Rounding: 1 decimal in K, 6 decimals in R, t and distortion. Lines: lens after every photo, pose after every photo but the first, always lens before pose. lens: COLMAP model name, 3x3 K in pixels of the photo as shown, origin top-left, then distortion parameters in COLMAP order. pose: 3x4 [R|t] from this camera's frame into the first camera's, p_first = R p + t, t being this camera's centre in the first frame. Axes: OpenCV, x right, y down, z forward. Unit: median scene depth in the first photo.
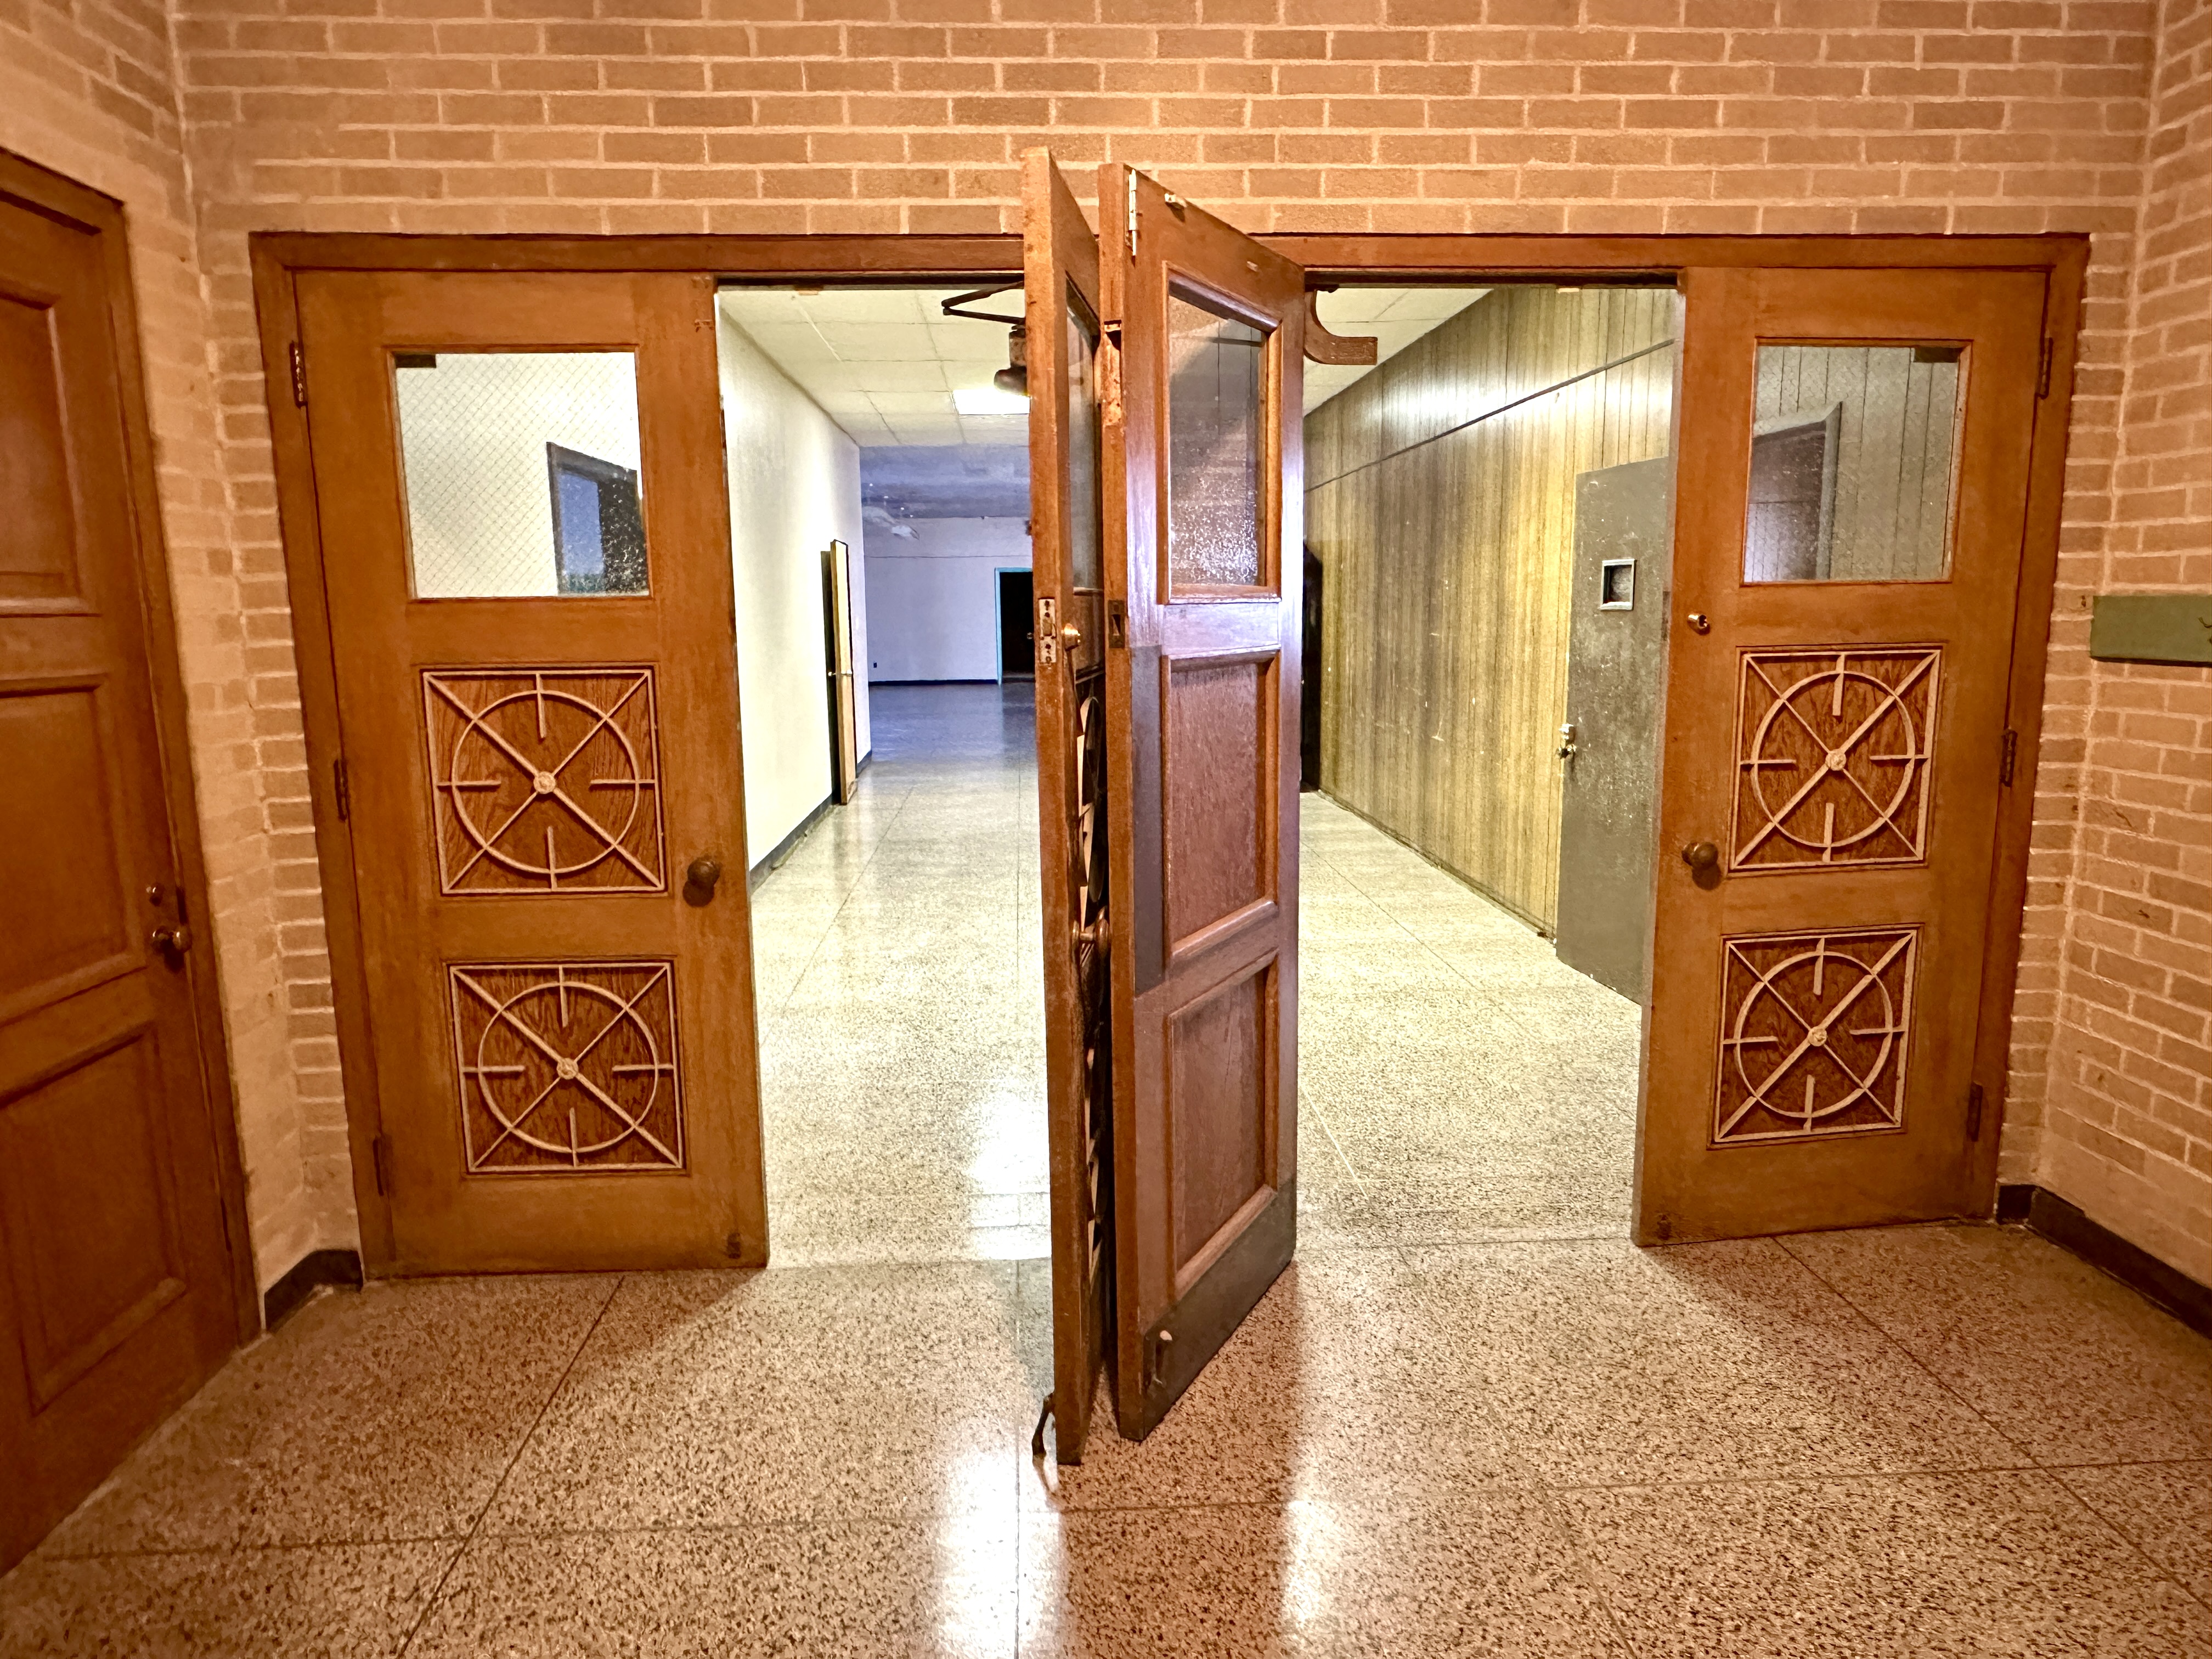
lens RADIAL K [[1409.6, 0, 1111.3], [0, 1409.6, 832.7], [0, 0, 1]] dist [0.054262, 0.000261]
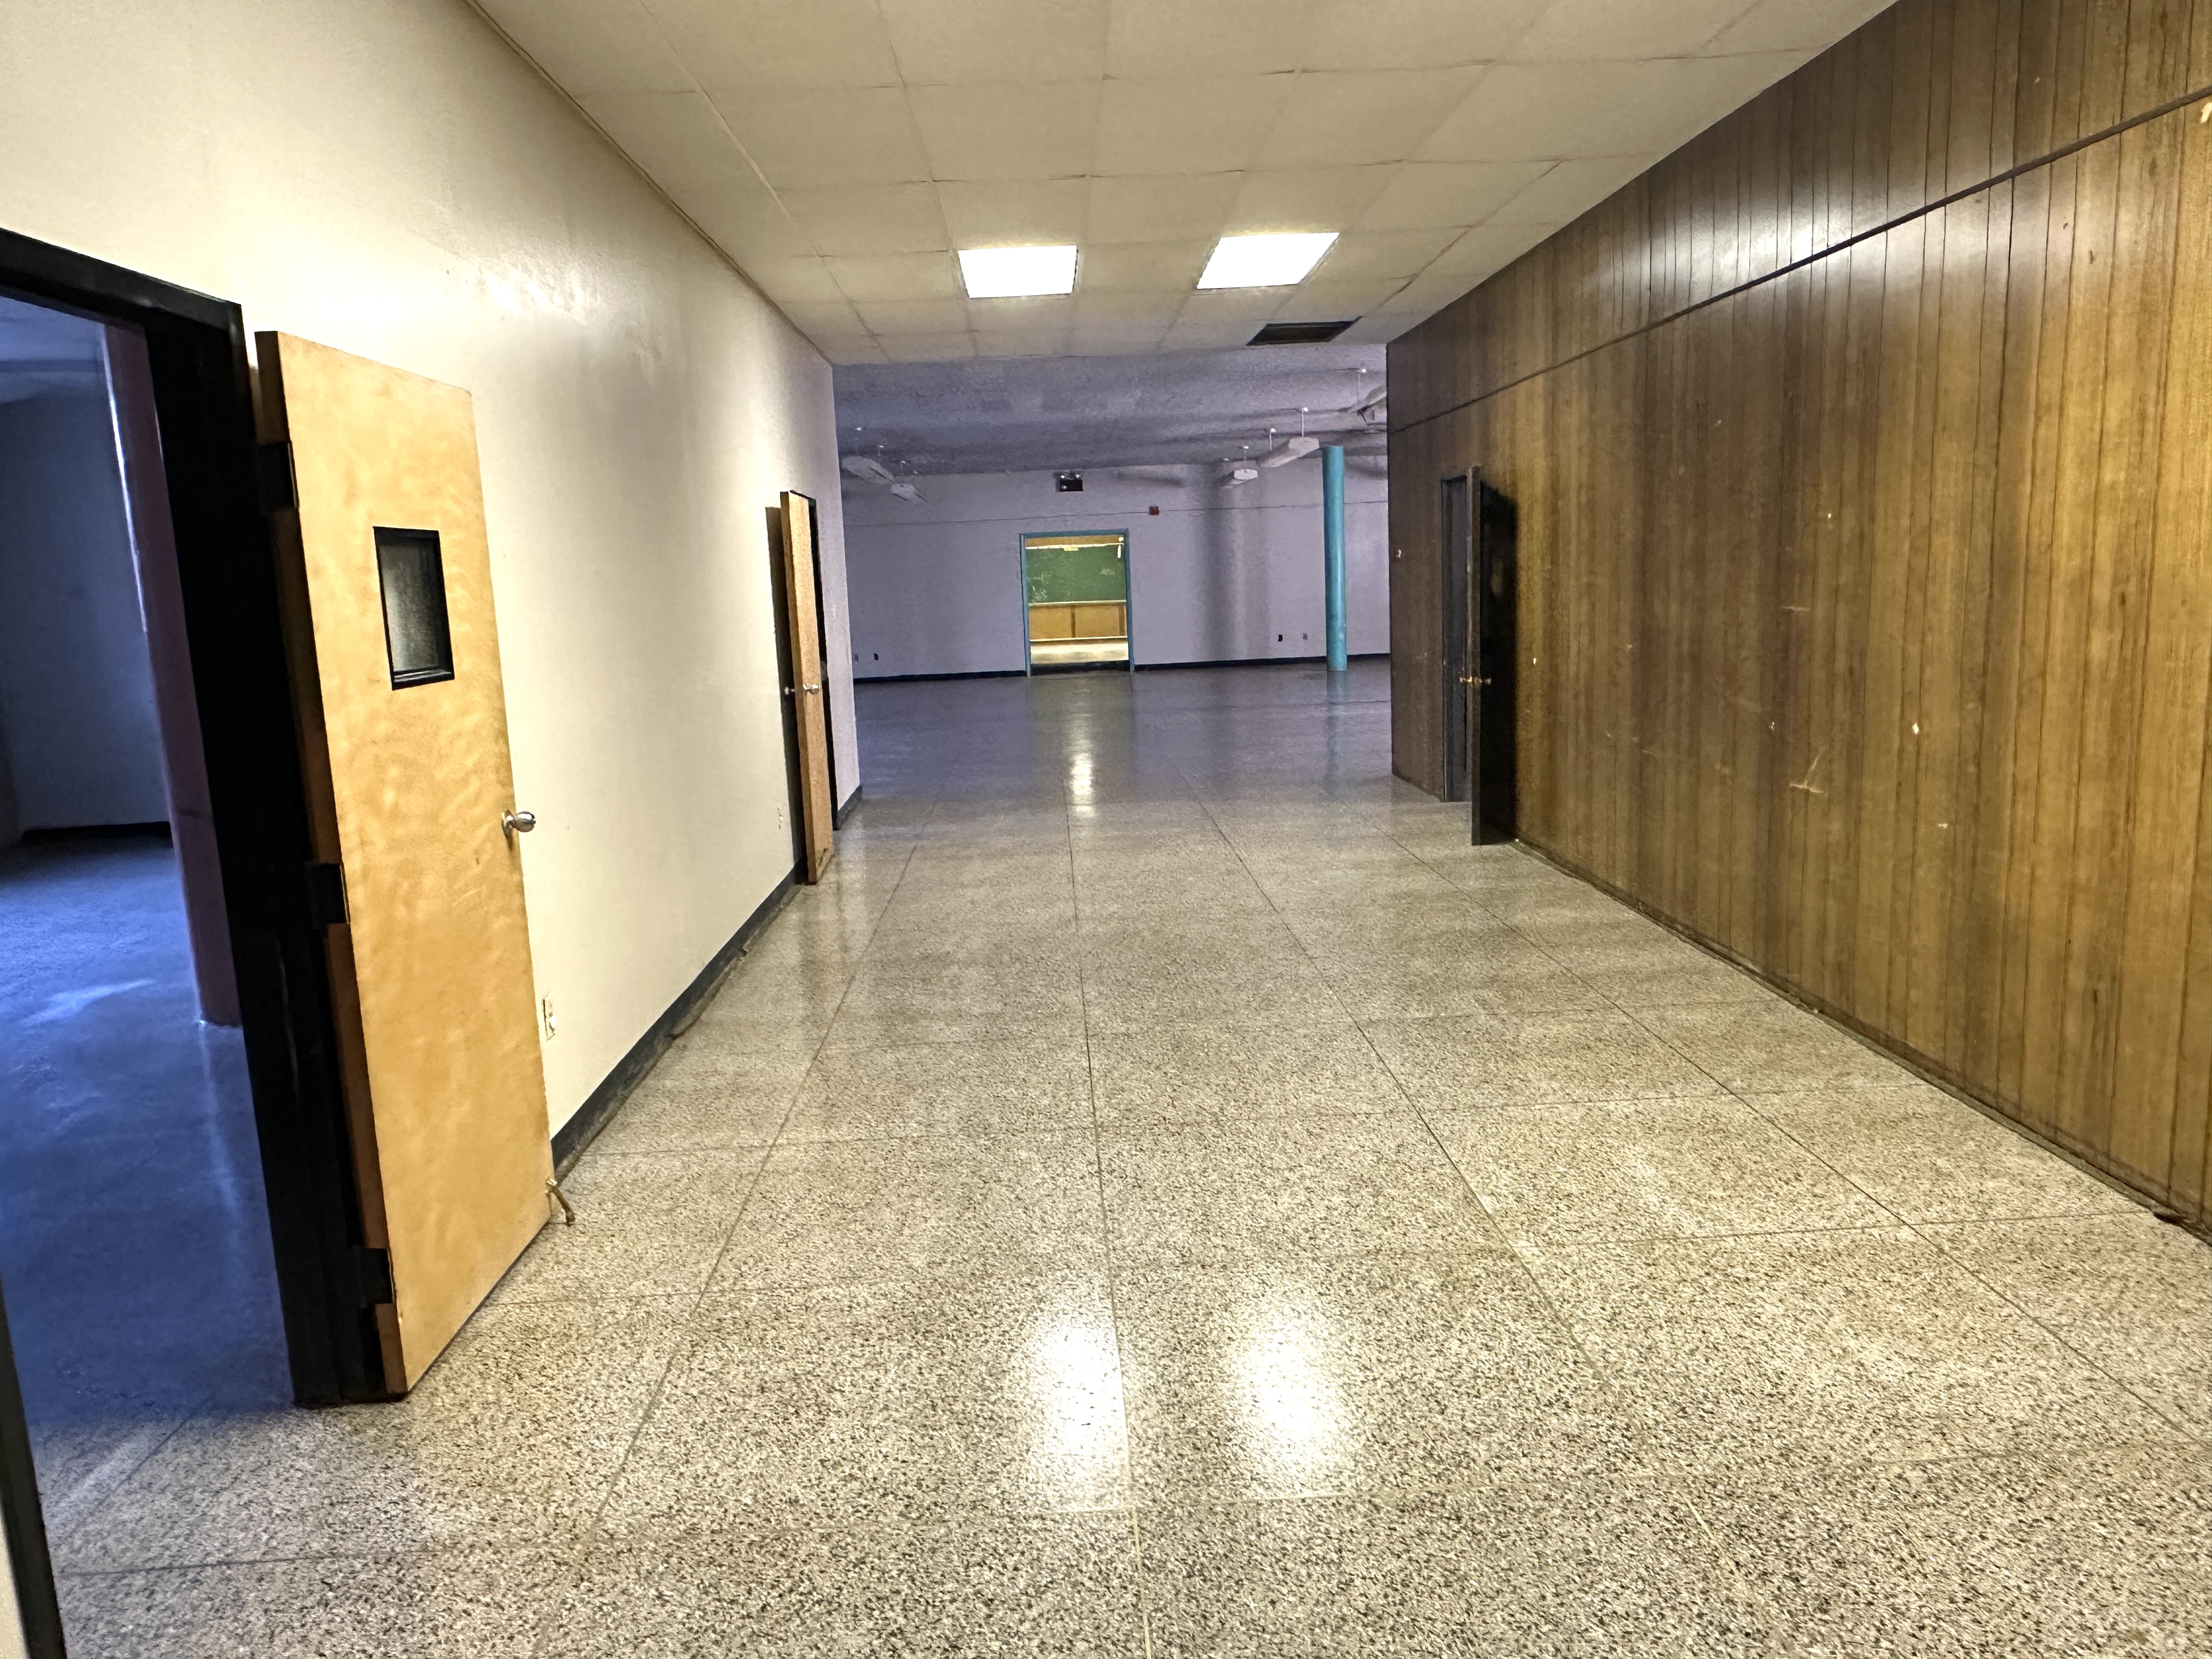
lens RADIAL K [[1551.7, 0, 1110.2], [0, 1551.7, 823.9], [0, 0, 1]] dist [0.040672, -0.002485]
pose [[0.999326, -0.026083, -0.025826, -0.029439], [0.026074, 0.999660, -0.000699, -0.046314], [0.025835, 0.000026, 0.999666, 0.276452]]
